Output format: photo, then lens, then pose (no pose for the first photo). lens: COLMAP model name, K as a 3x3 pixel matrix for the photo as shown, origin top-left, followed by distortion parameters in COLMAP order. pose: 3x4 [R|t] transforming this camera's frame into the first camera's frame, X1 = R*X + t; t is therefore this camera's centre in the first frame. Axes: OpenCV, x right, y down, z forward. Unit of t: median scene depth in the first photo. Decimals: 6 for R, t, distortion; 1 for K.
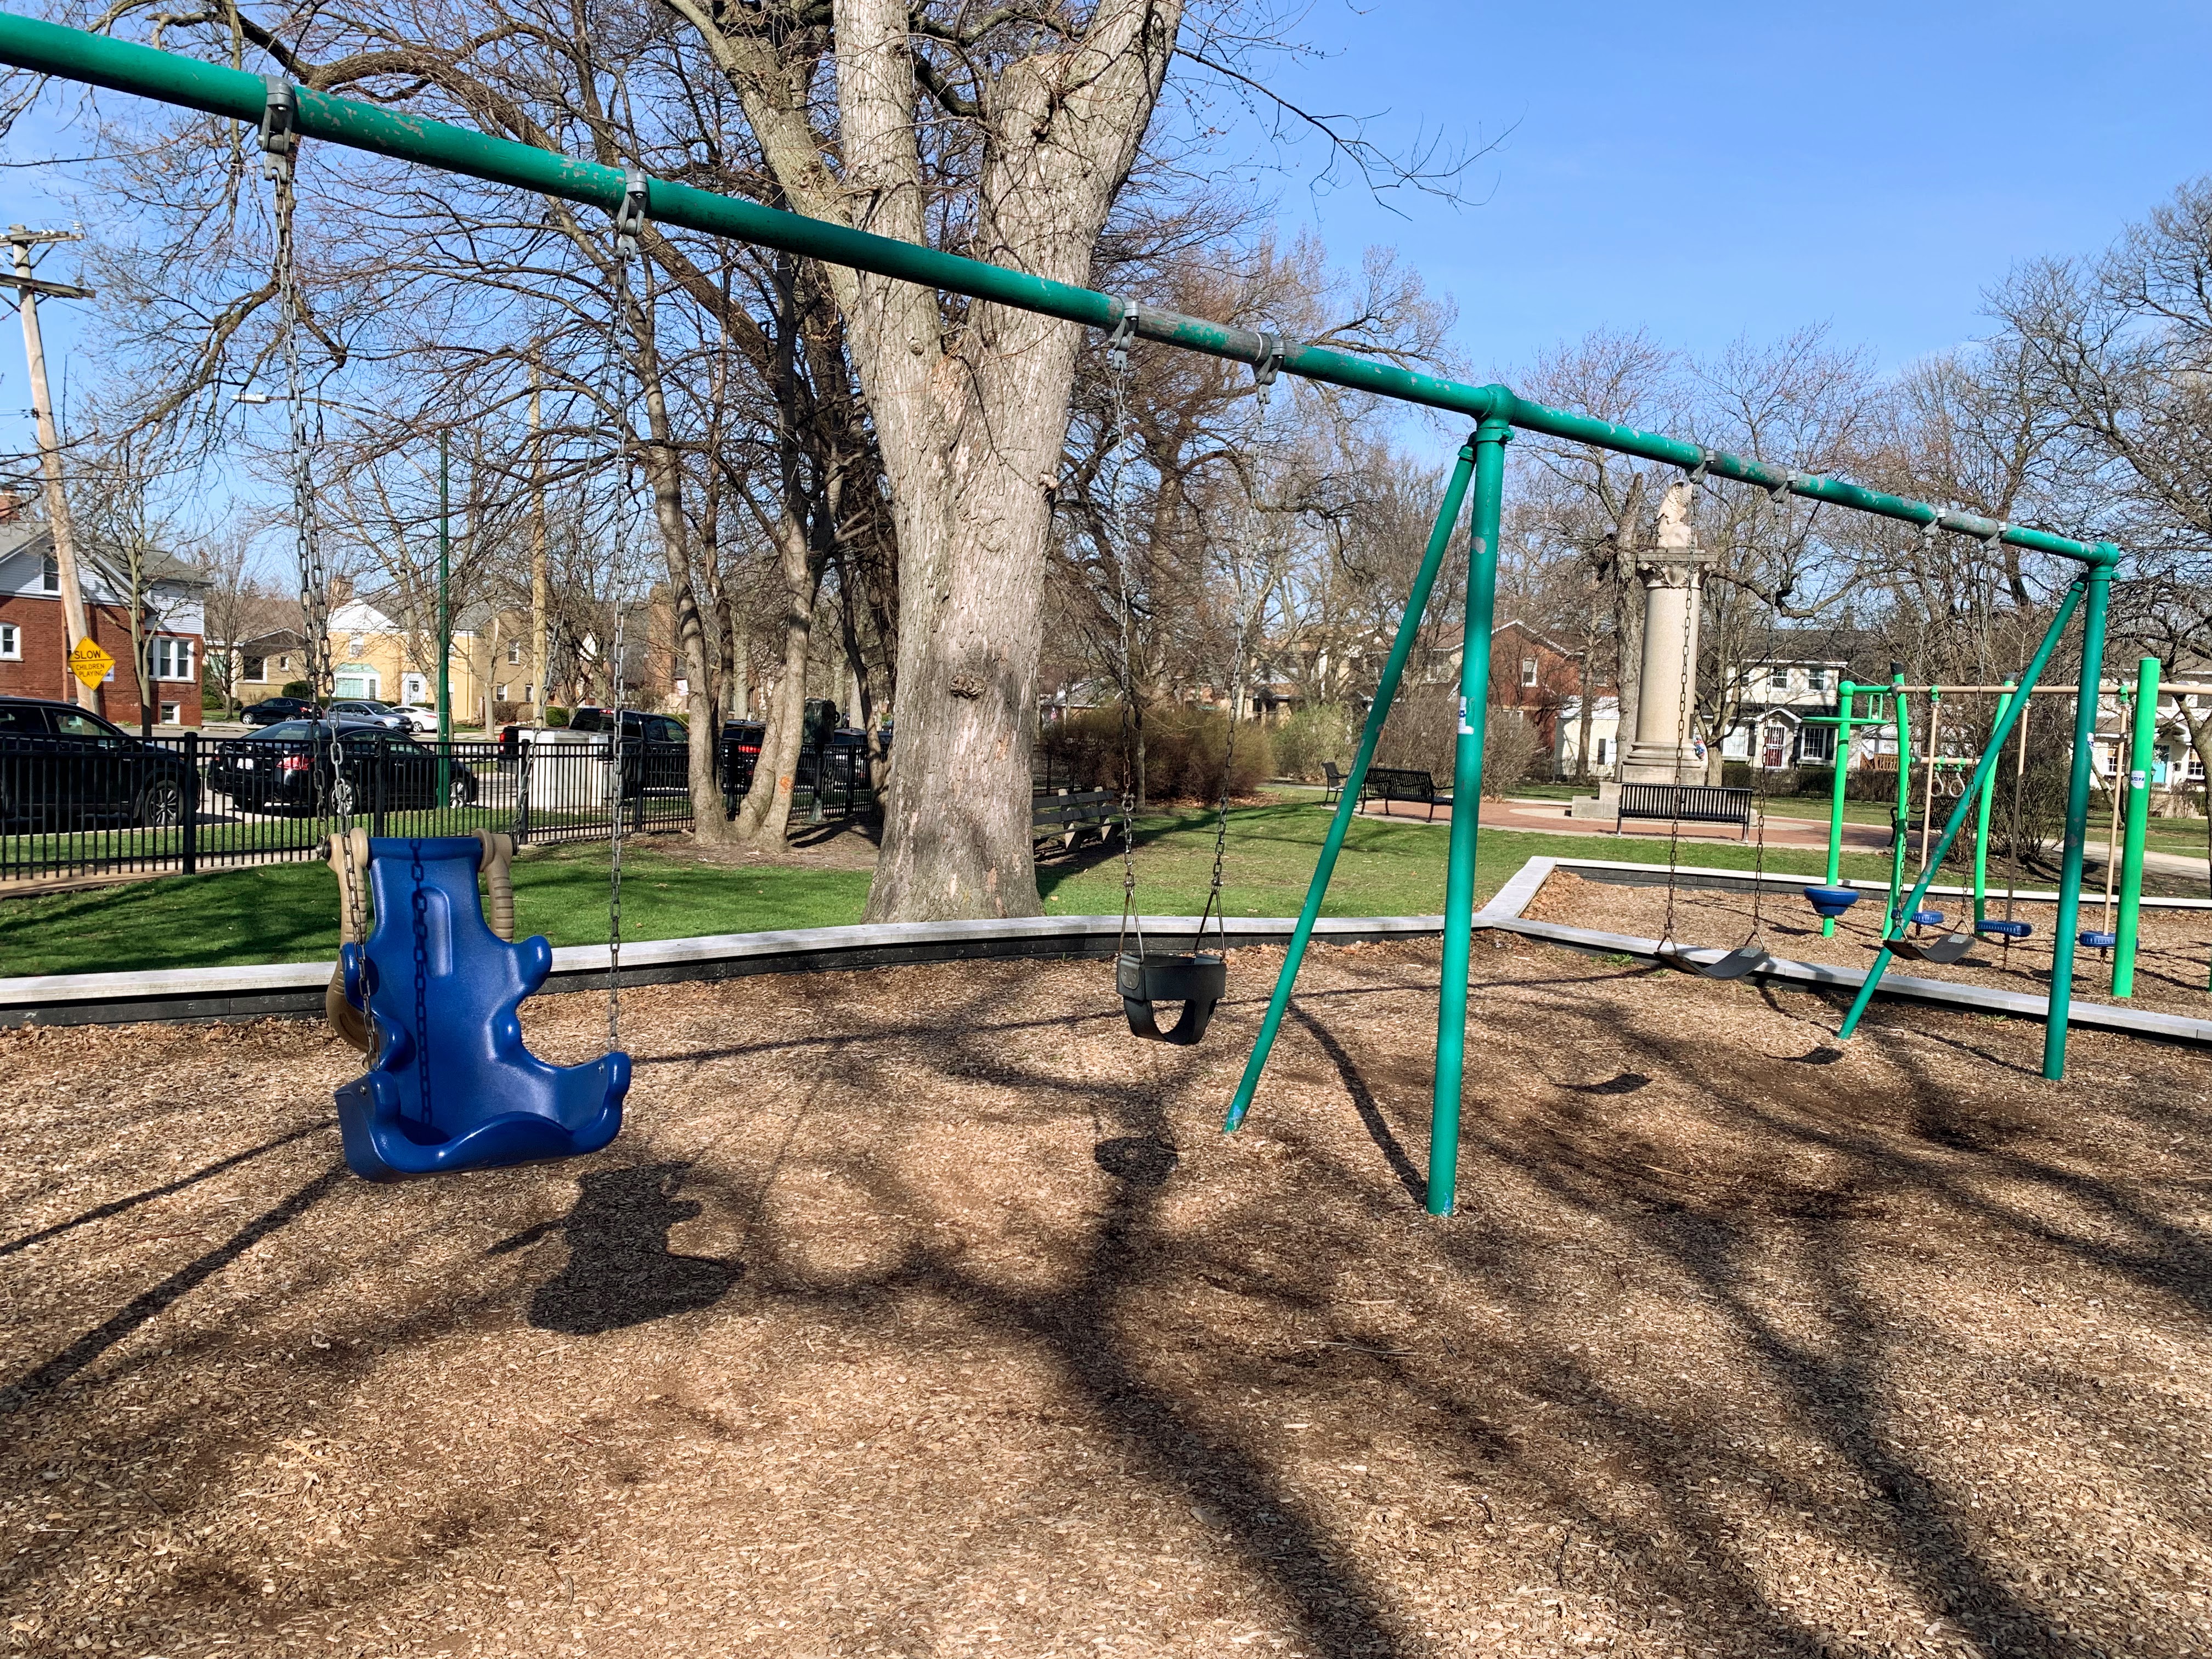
lens RADIAL K [[1646.6, 0, 1106.0], [0, 1646.6, 829.5], [0, 0, 1]] dist [0.044002, -0.005923]
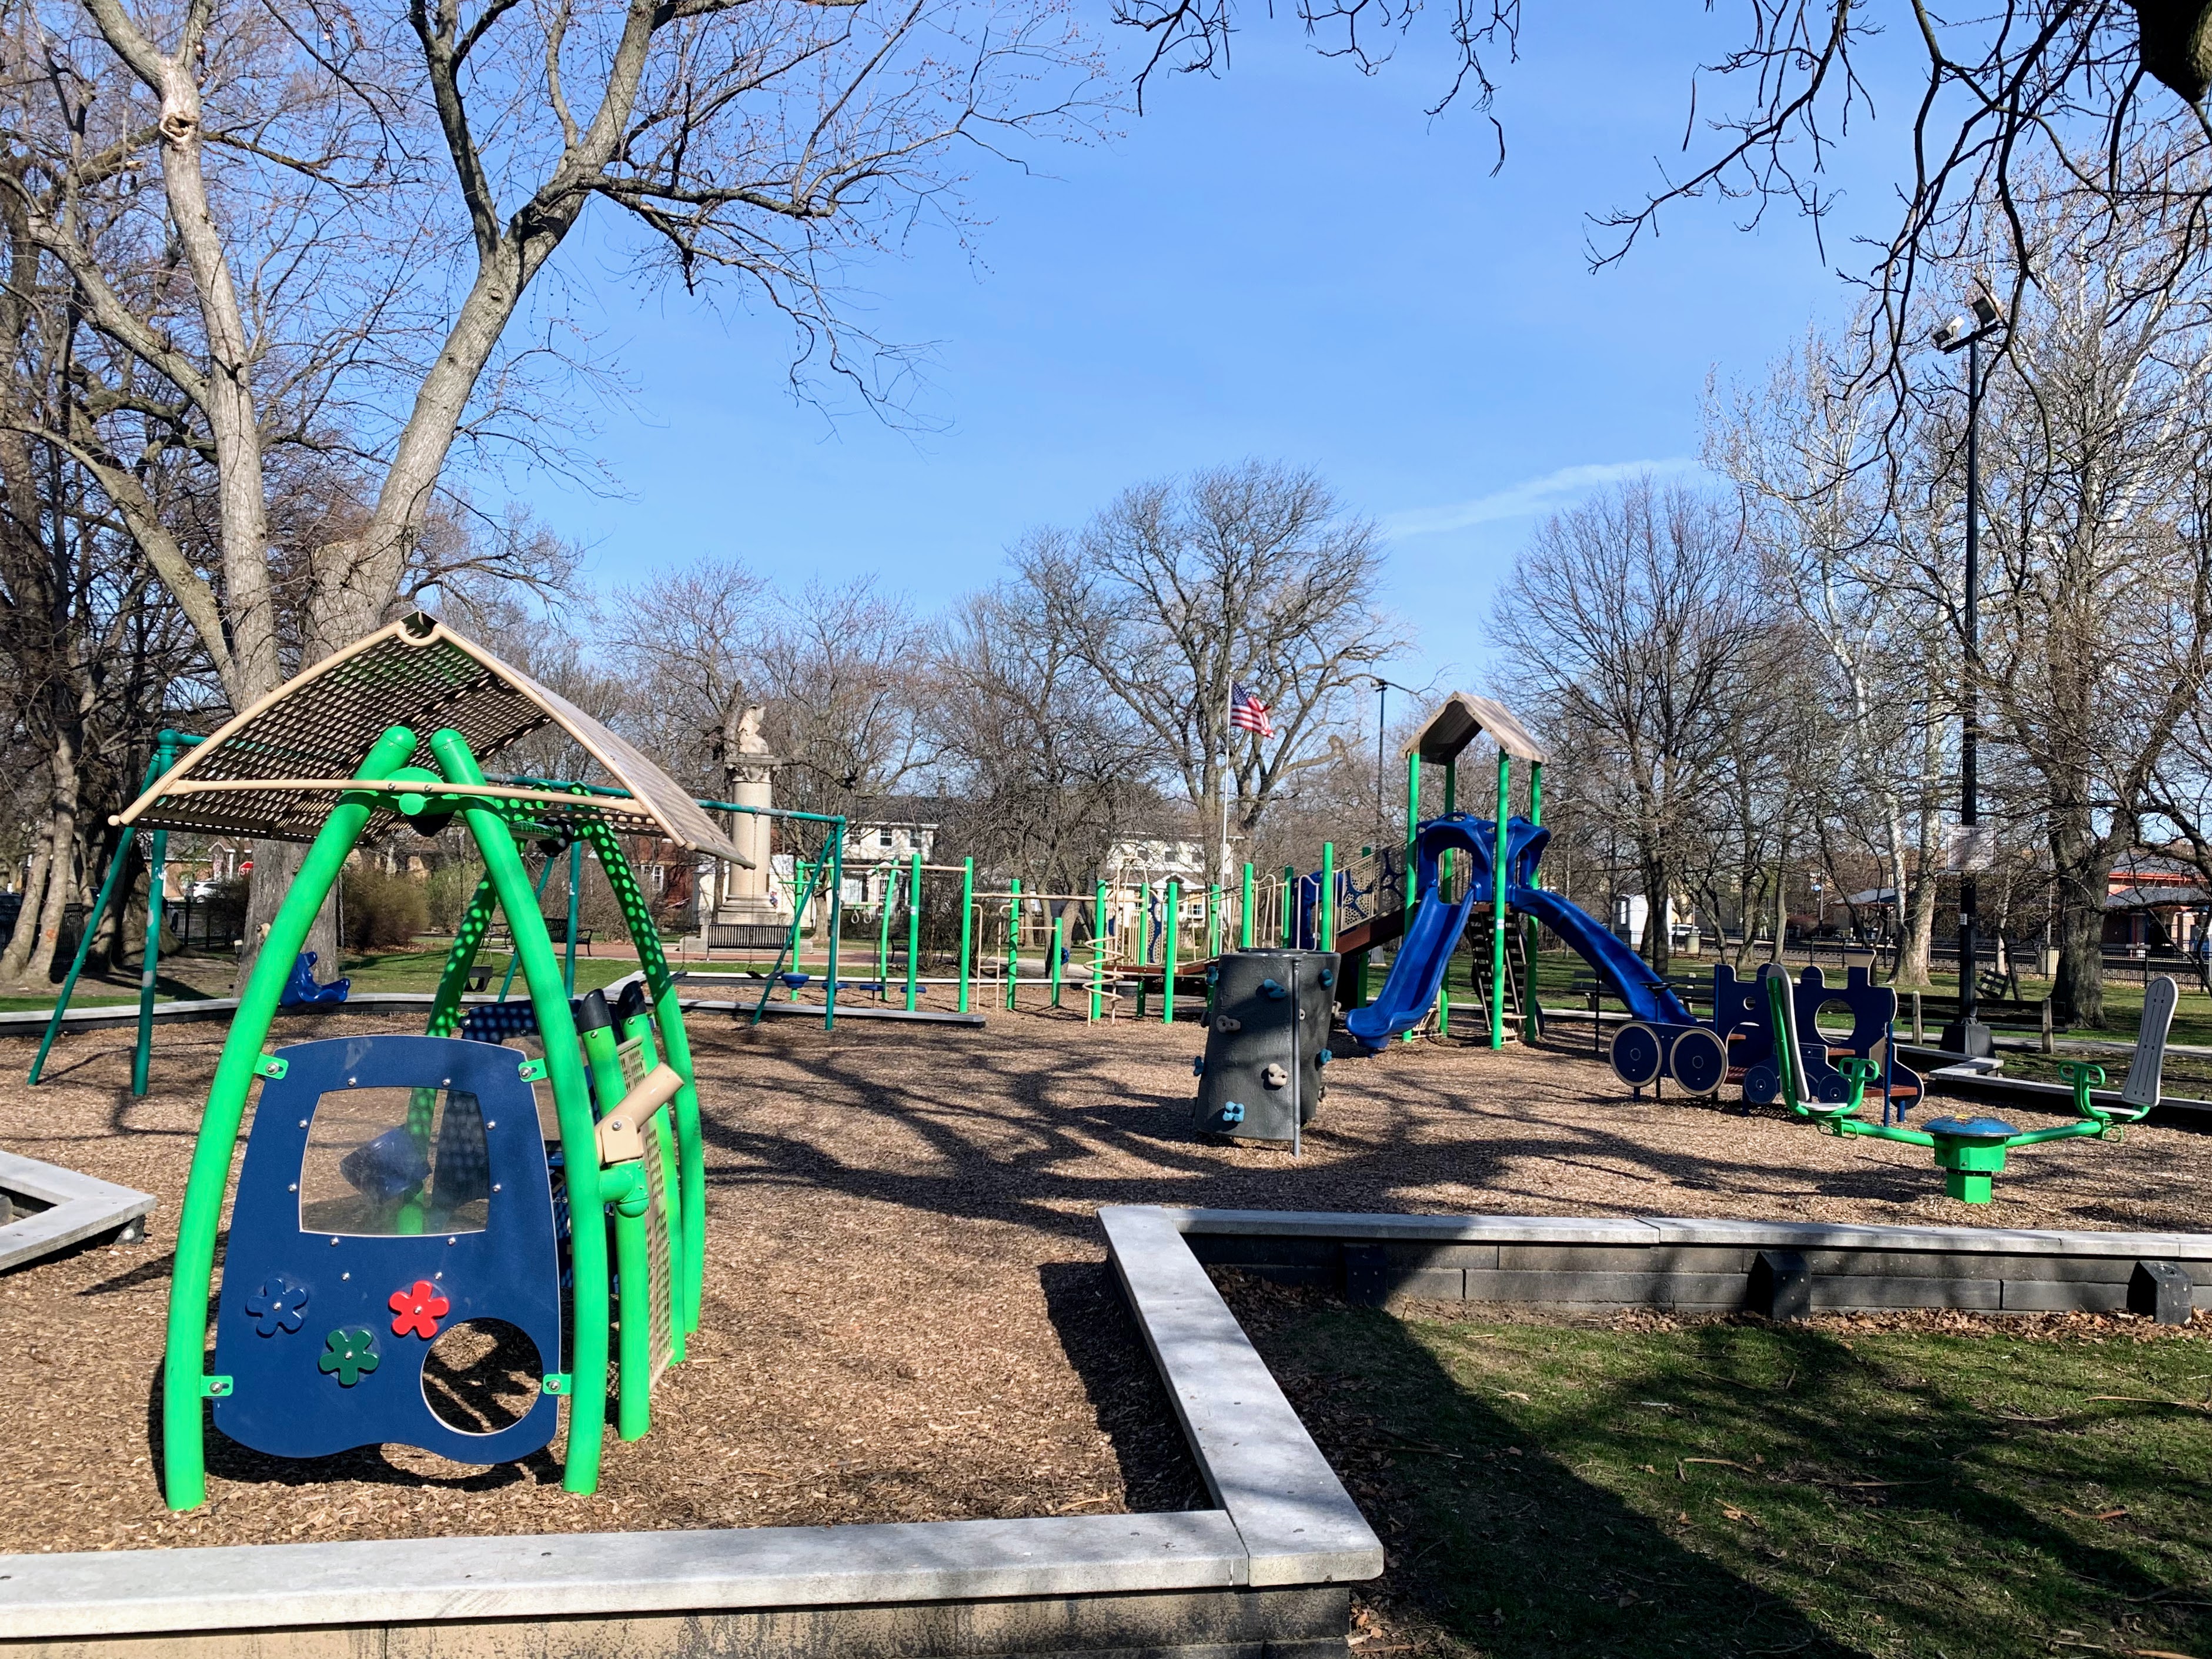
lens RADIAL K [[1772.8, 0, 1174.3], [0, 1772.8, 863.1], [0, 0, 1]] dist [0.010503, -0.003959]
pose [[0.869137, -0.001451, 0.494569, -0.079055], [0.036036, 0.997523, -0.060401, 0.021841], [-0.493257, 0.070319, 0.867037, -0.437714]]
